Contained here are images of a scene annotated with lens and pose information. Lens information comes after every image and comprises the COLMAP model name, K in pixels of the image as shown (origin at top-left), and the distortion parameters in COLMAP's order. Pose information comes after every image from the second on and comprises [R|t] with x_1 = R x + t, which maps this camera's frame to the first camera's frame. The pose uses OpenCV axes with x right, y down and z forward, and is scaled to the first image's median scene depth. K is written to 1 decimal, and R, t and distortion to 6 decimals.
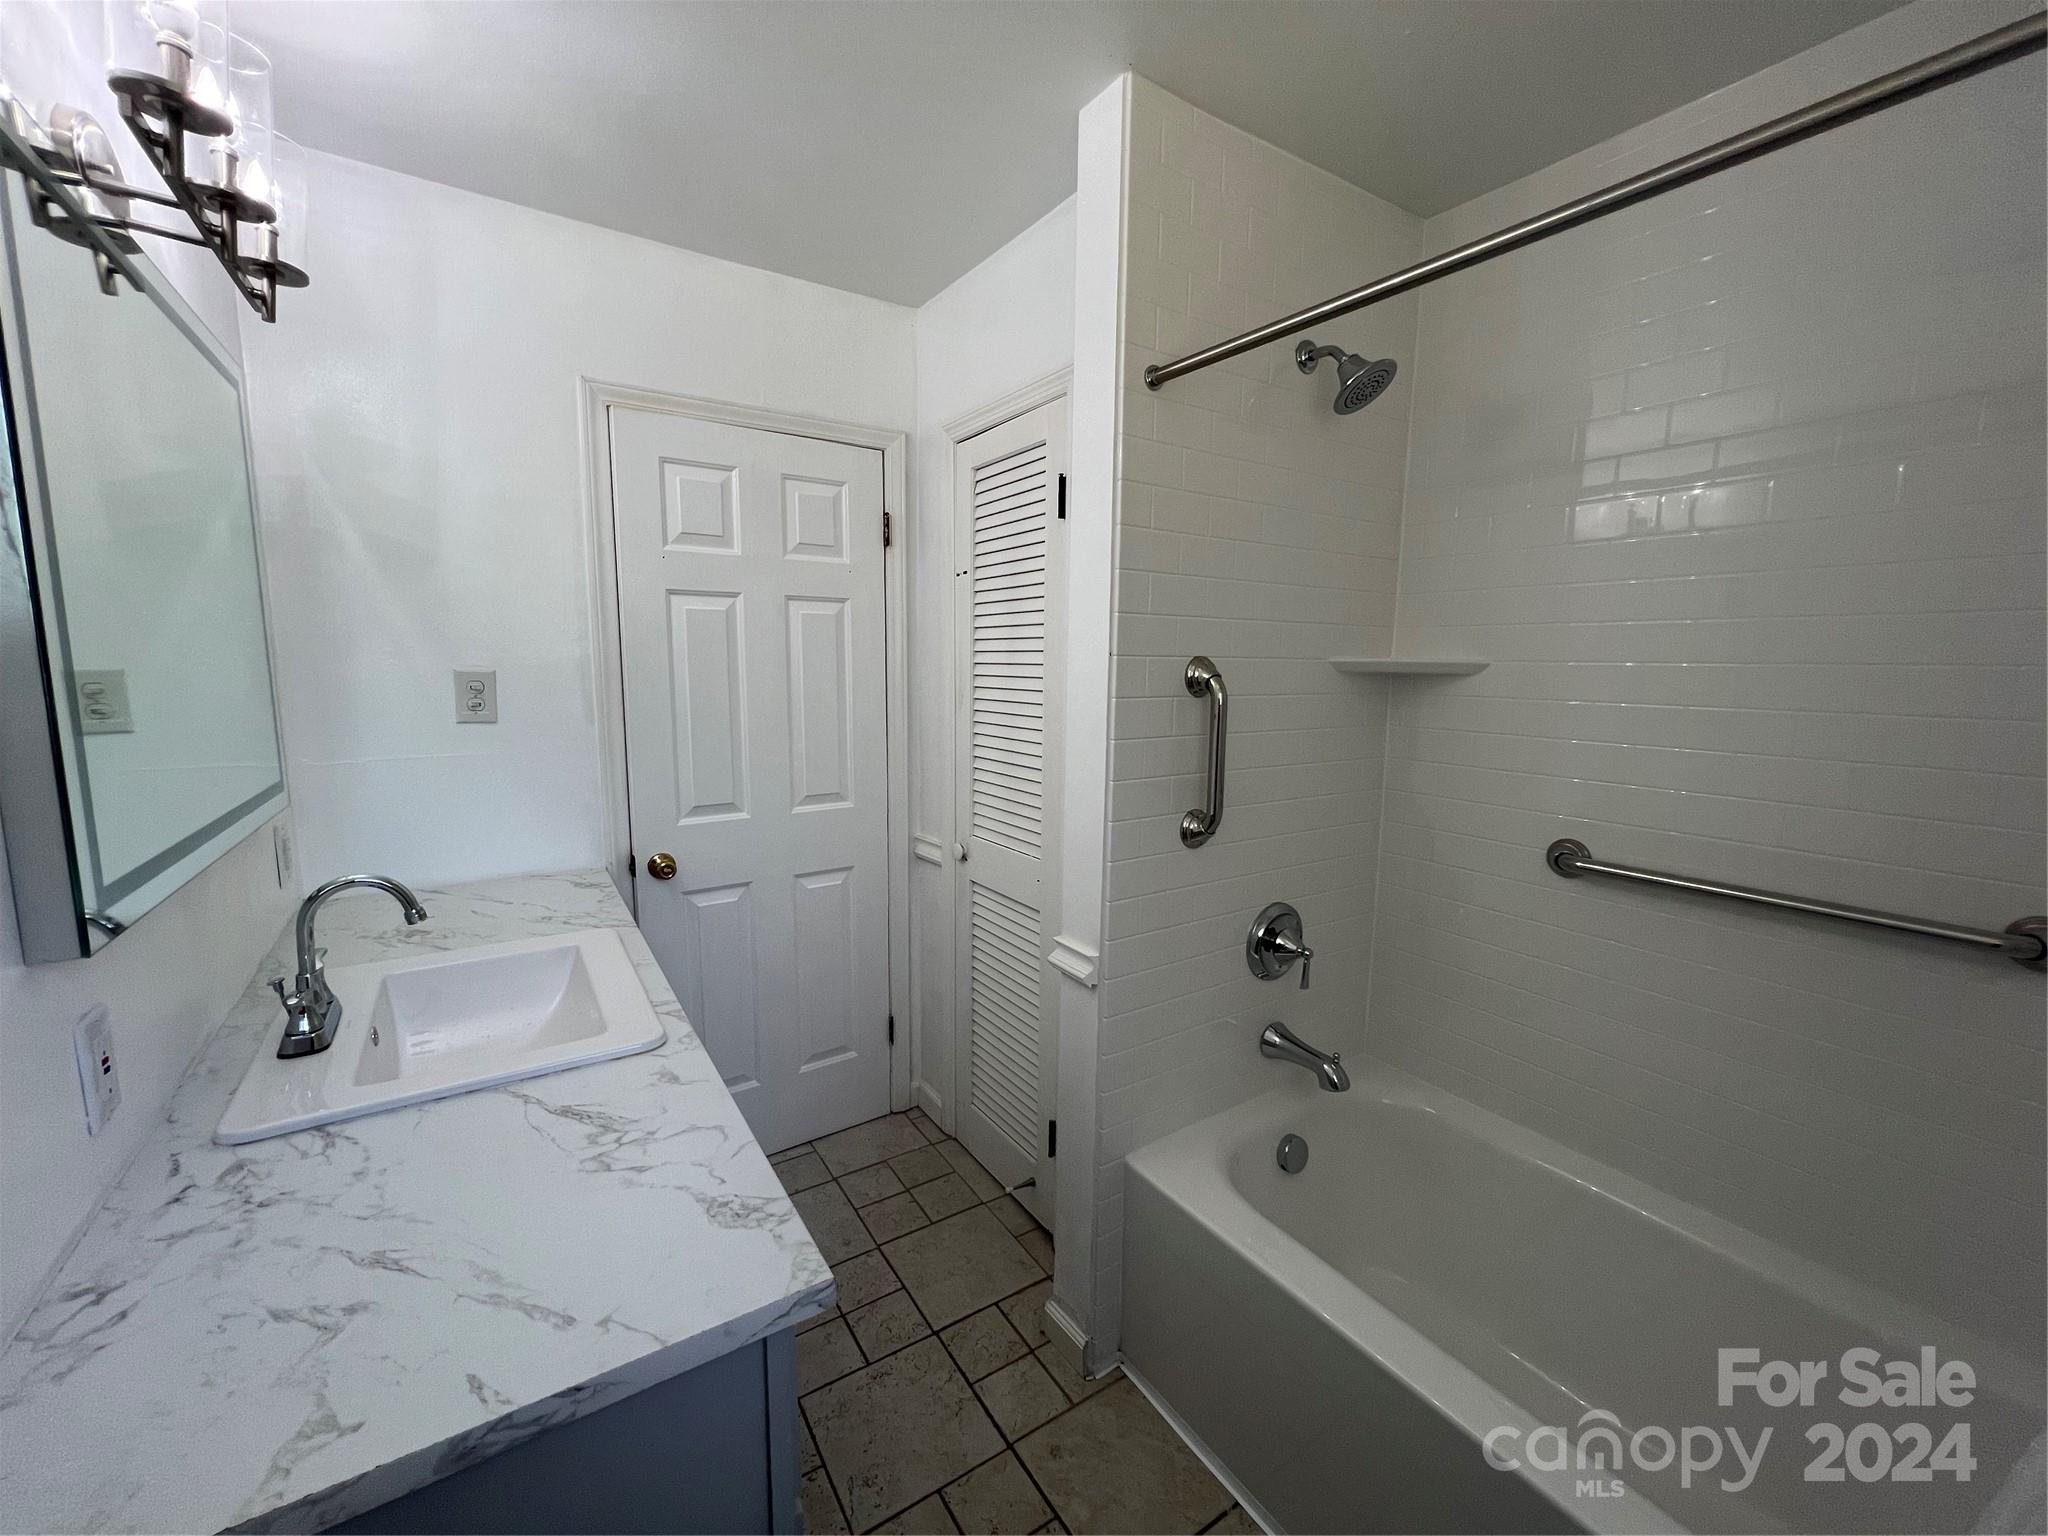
lens RADIAL K [[819.8, 0, 1030.4], [0, 819.8, 771.5], [0, 0, 1]] dist [-0.000972, -0.000043]
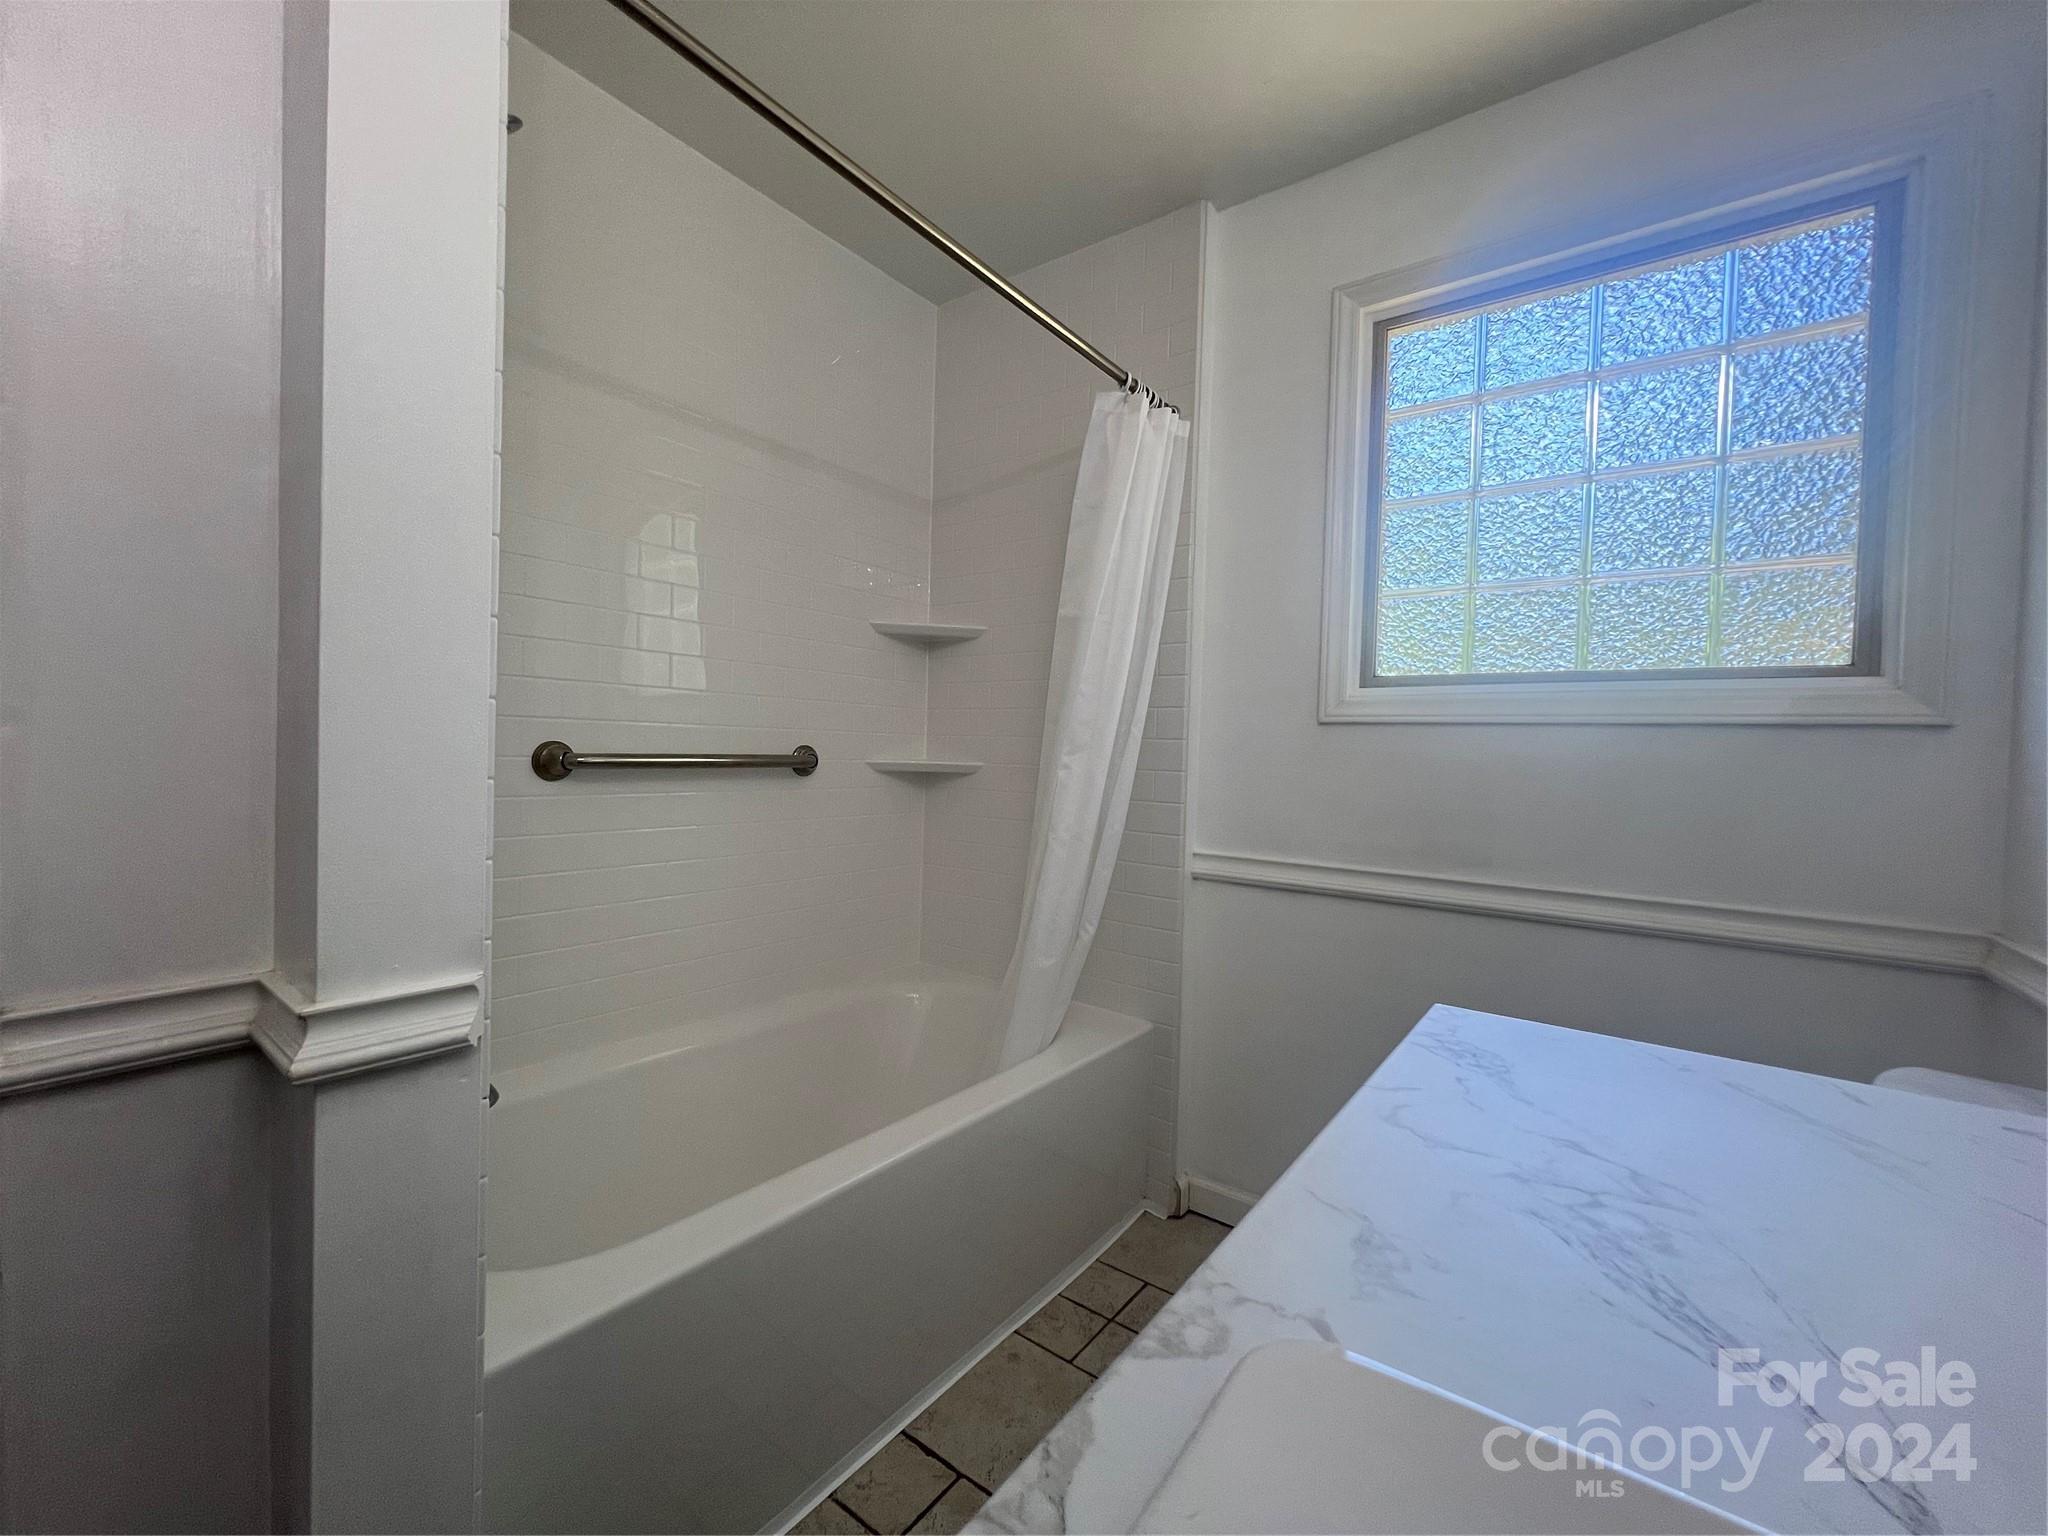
lens RADIAL K [[828.3, 0, 1031.6], [0, 828.3, 764.0], [0, 0, 1]] dist [0.000643, 0.000046]
pose [[-0.345237, -0.041950, 0.937578, -0.788003], [0.101674, 0.991449, 0.081800, 0.151955], [-0.932992, 0.123568, -0.338019, 1.375606]]
